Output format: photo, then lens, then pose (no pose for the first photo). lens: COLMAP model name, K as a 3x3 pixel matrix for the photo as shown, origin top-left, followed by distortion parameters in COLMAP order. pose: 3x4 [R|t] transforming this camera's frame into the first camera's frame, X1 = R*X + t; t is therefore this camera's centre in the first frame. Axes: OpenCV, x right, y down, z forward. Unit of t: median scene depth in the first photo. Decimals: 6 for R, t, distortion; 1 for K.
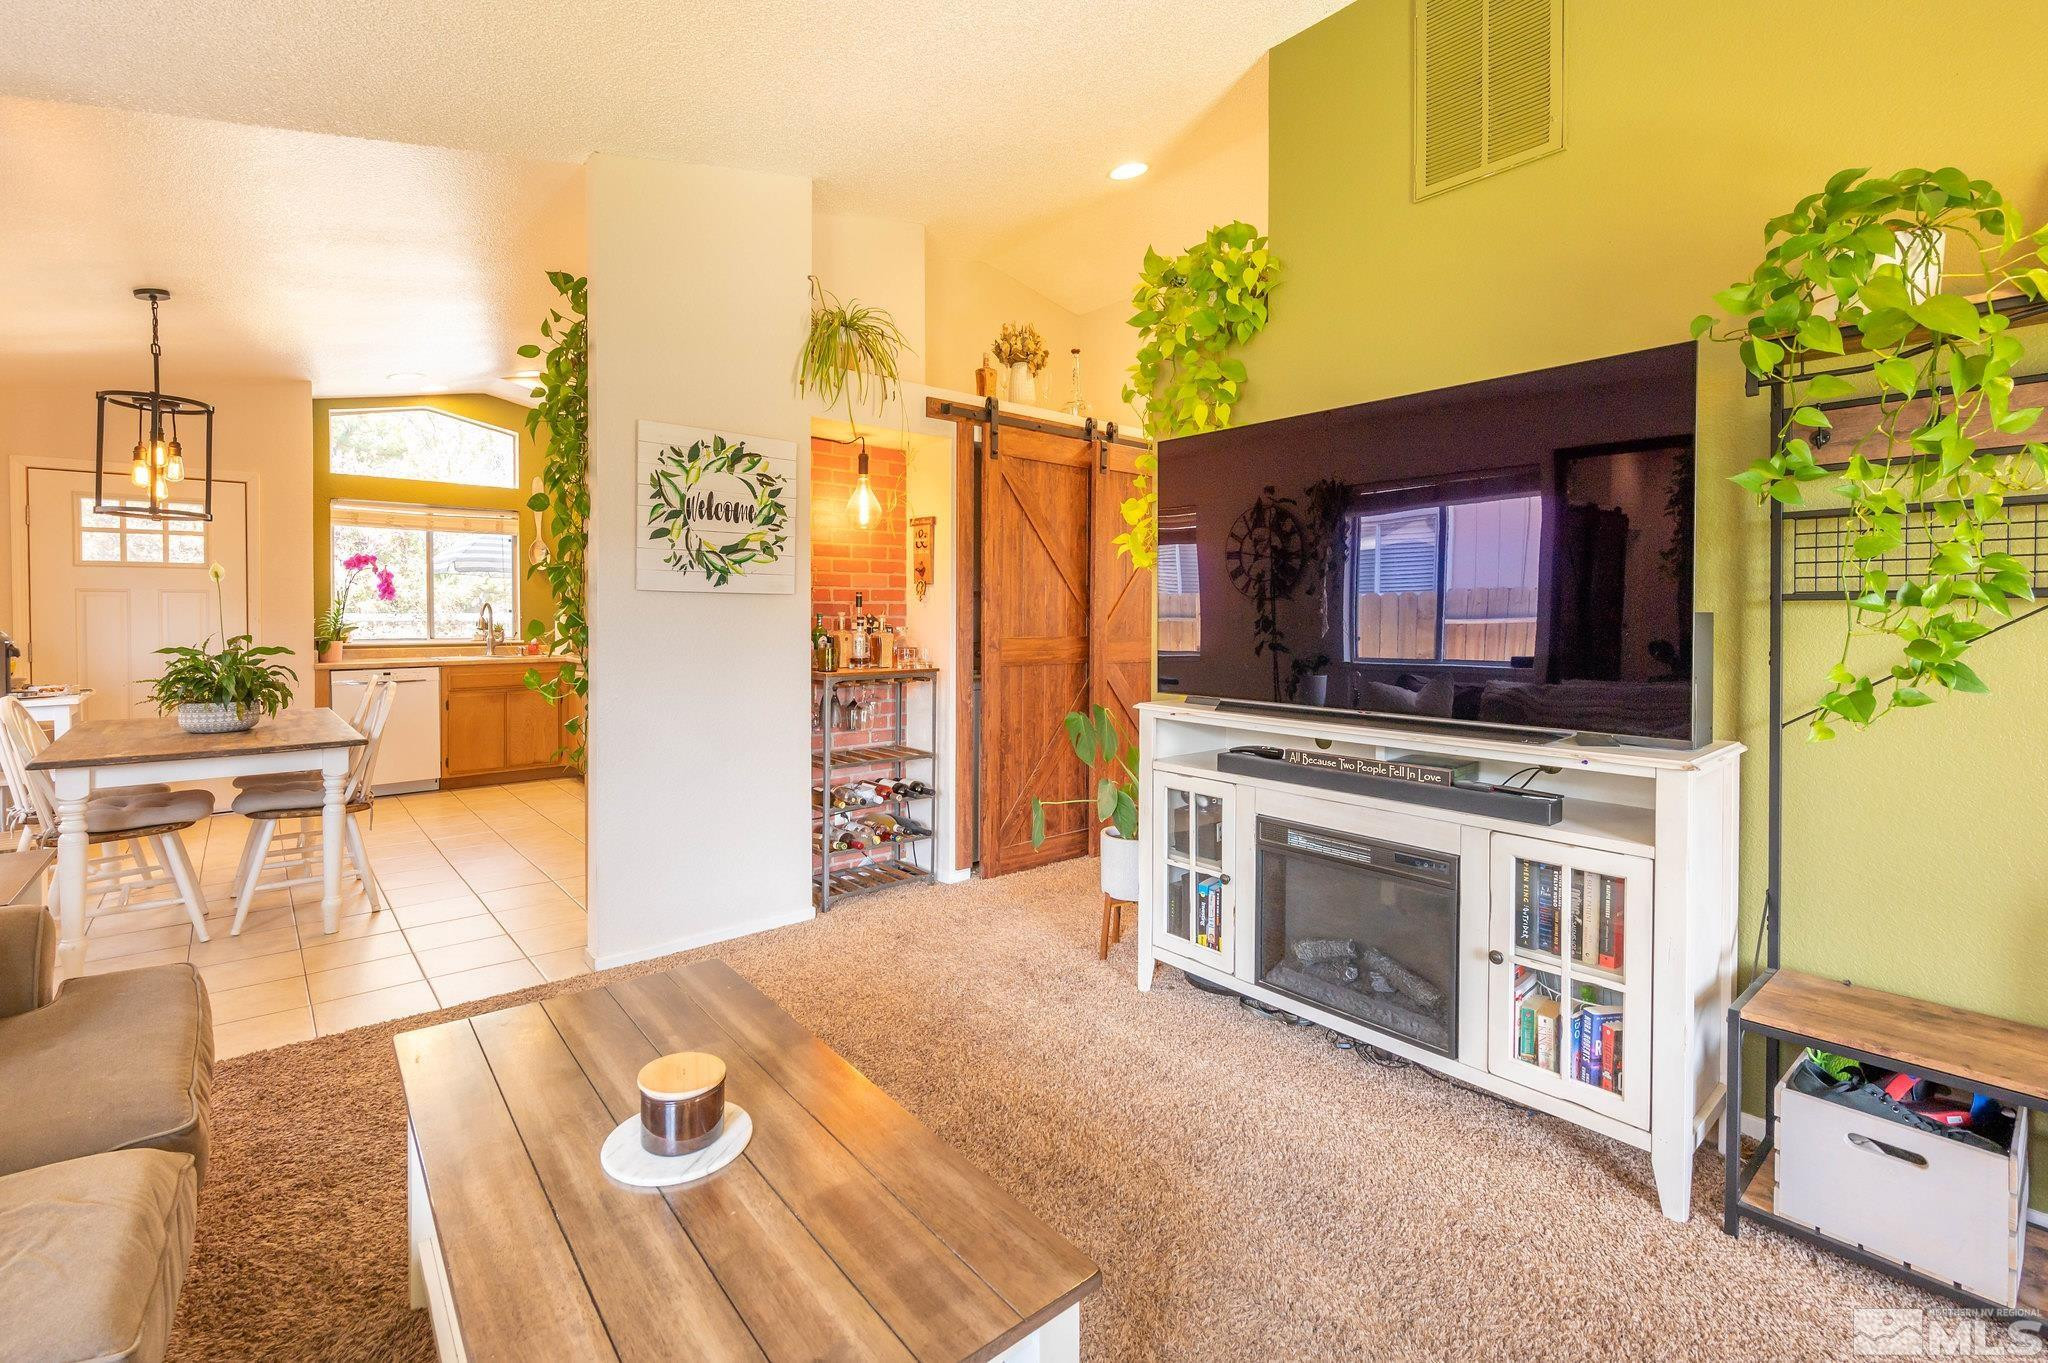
lens RADIAL K [[898.5, 0, 1019.8], [0, 898.5, 626.1], [0, 0, 1]] dist [-0.001320, 0.000818]
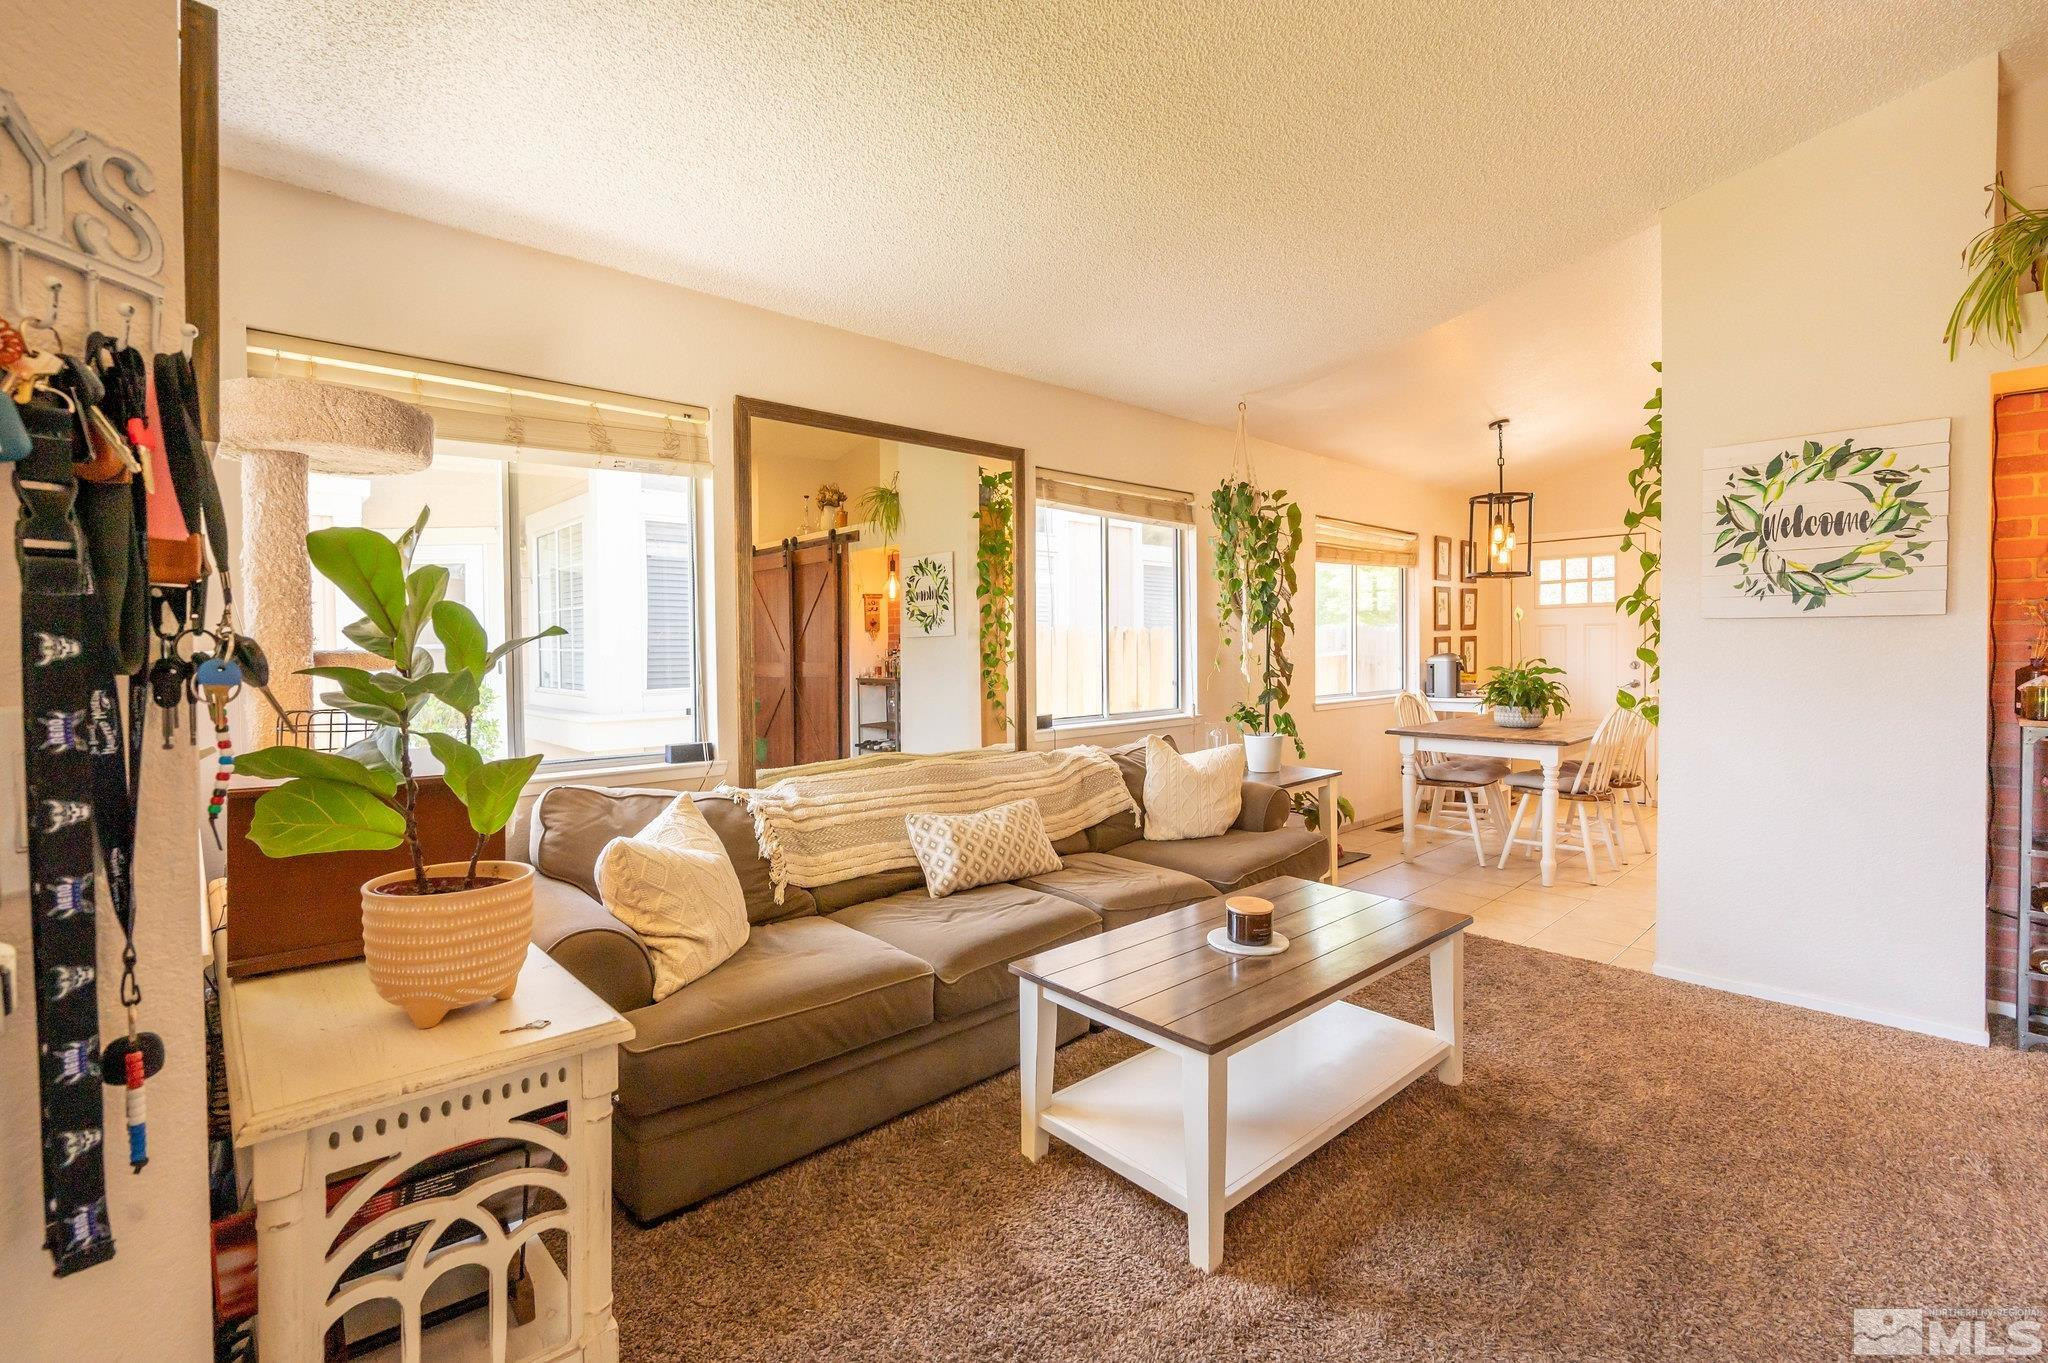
lens RADIAL K [[898.5, 0, 1013.9], [0, 898.5, 665.1], [0, 0, 1]] dist [-0.001320, 0.000818]
pose [[0.037099, 0.020320, -0.999105, 0.476261], [-0.004474, 0.999787, 0.020167, -0.003653], [0.999302, 0.003722, 0.037182, 0.161245]]
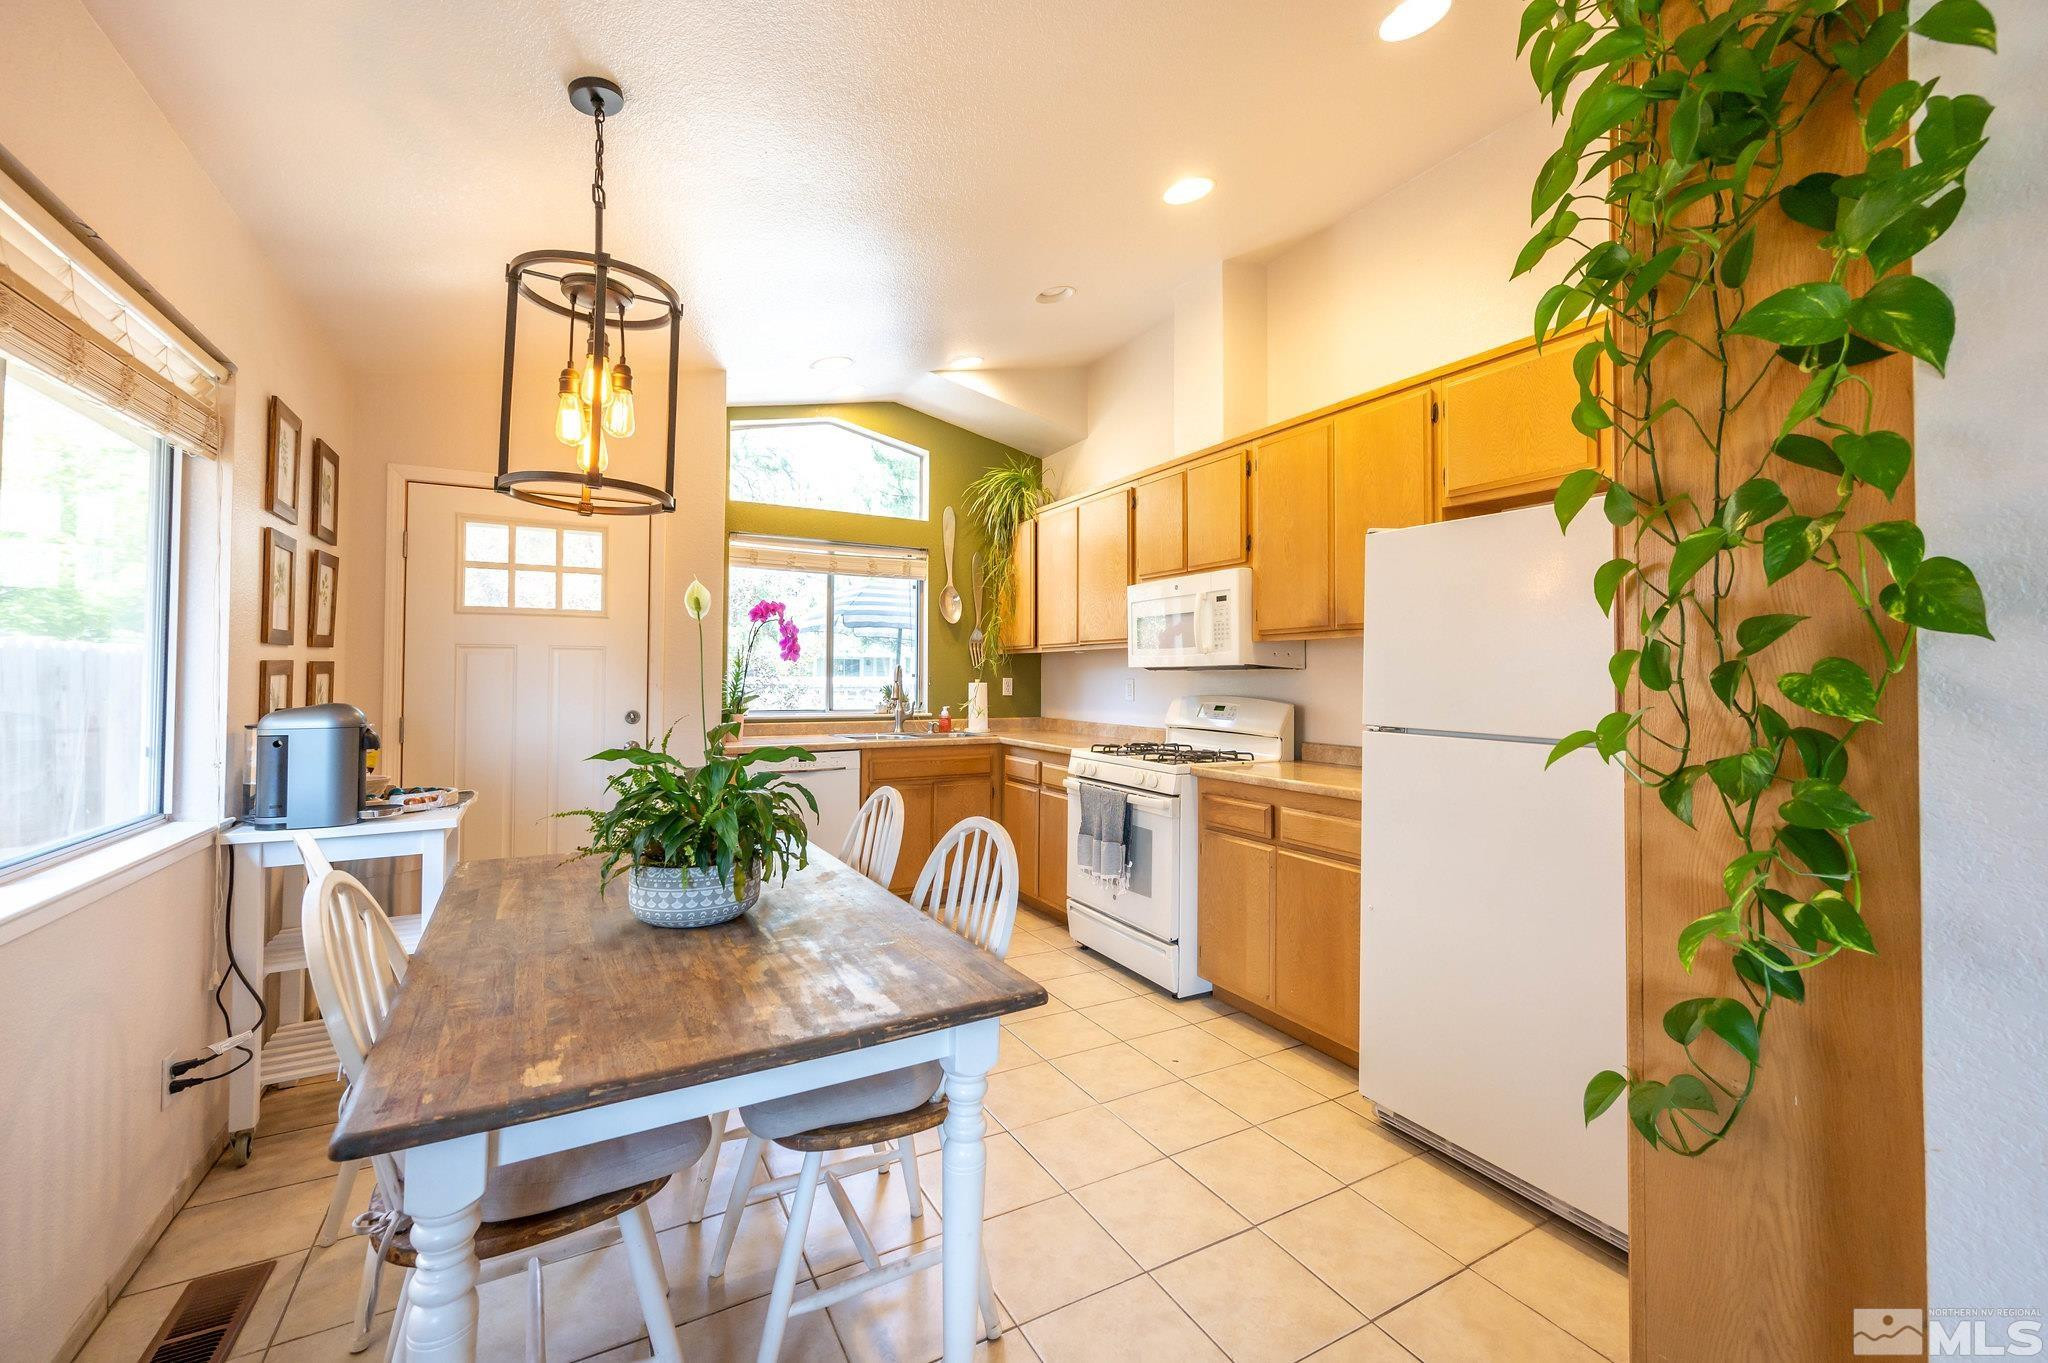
lens RADIAL K [[834.6, 0, 1025.5], [0, 834.6, 659.0], [0, 0, 1]] dist [0.004536, -0.000029]
pose [[0.978601, 0.000751, -0.205767, -0.613766], [-0.008363, 0.999312, -0.036130, -0.010820], [0.205598, 0.037078, 0.977934, 0.576115]]
